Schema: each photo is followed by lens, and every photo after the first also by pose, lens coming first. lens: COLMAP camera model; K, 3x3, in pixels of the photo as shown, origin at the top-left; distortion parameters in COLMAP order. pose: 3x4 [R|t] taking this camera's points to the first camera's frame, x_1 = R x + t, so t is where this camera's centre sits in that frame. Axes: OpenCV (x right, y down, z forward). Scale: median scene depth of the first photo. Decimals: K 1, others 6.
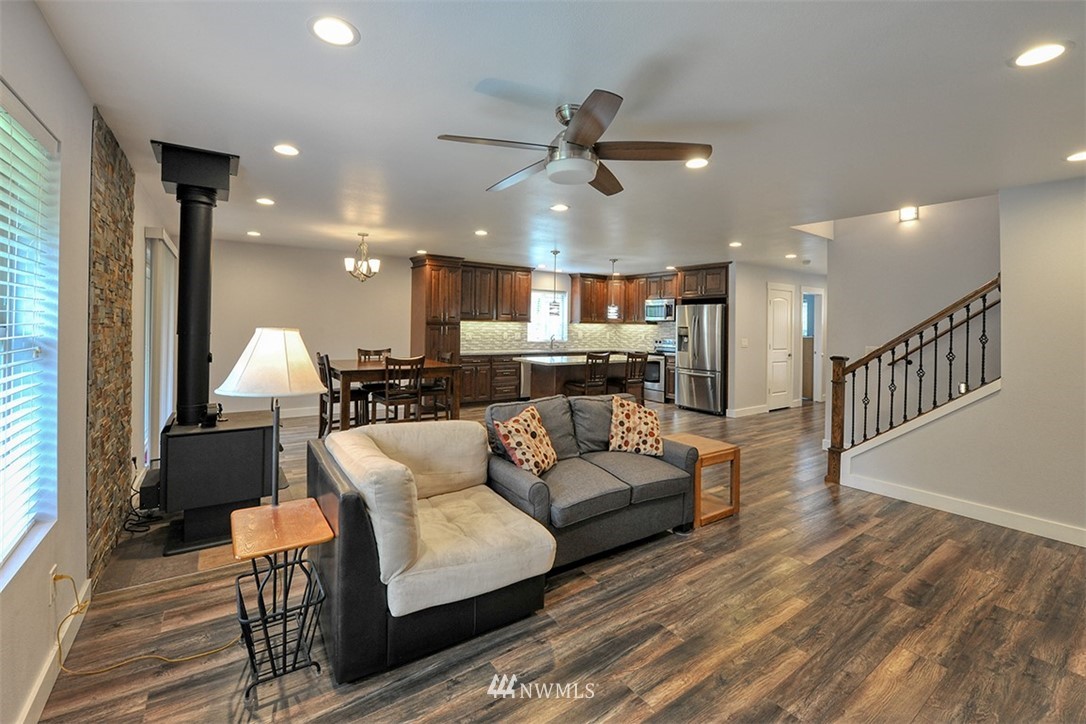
lens RADIAL K [[444.4, 0, 539.6], [0, 444.4, 319.6], [0, 0, 1]] dist [0.009268, 0.000011]
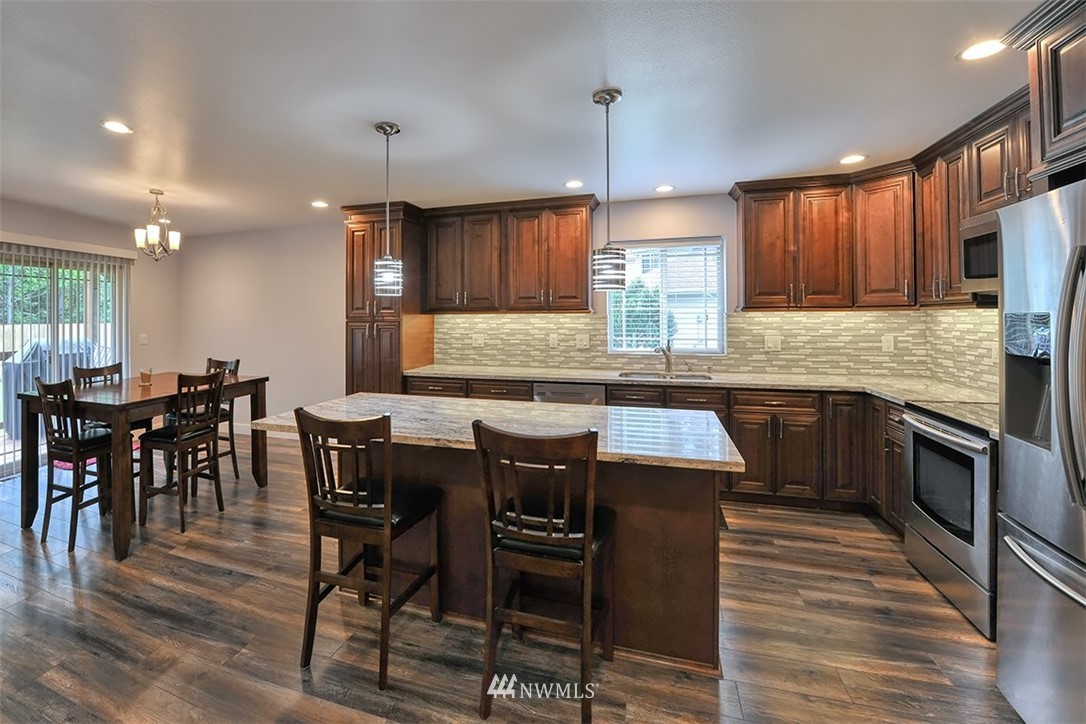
lens RADIAL K [[444.4, 0, 539.6], [0, 444.4, 319.6], [0, 0, 1]] dist [0.009268, 0.000011]
pose [[0.608653, -0.015531, -0.793285, 0.332345], [0.023660, 0.999719, -0.001420, 0.013296], [0.793084, -0.017905, 0.608849, 0.683012]]
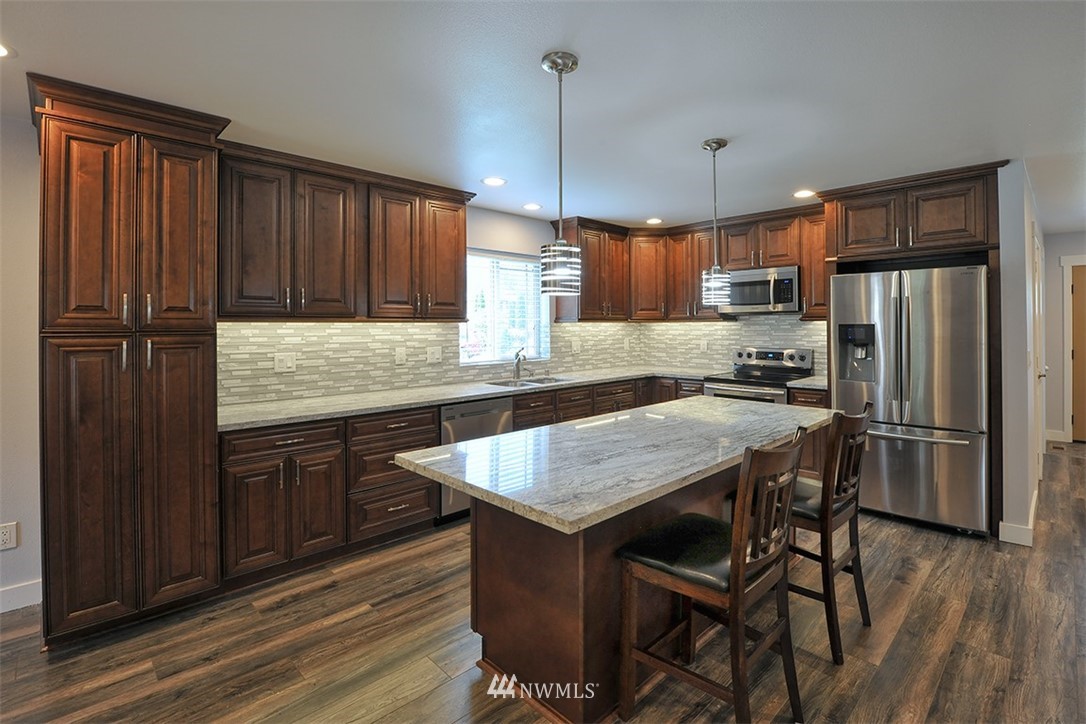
lens RADIAL K [[447.3, 0, 549.3], [0, 447.3, 326.3], [0, 0, 1]] dist [0.000257, -0.000028]
pose [[0.996854, -0.019658, 0.076777, 0.026995], [0.018447, 0.999694, 0.016456, 0.004817], [-0.077077, -0.014988, 0.996912, 0.571581]]
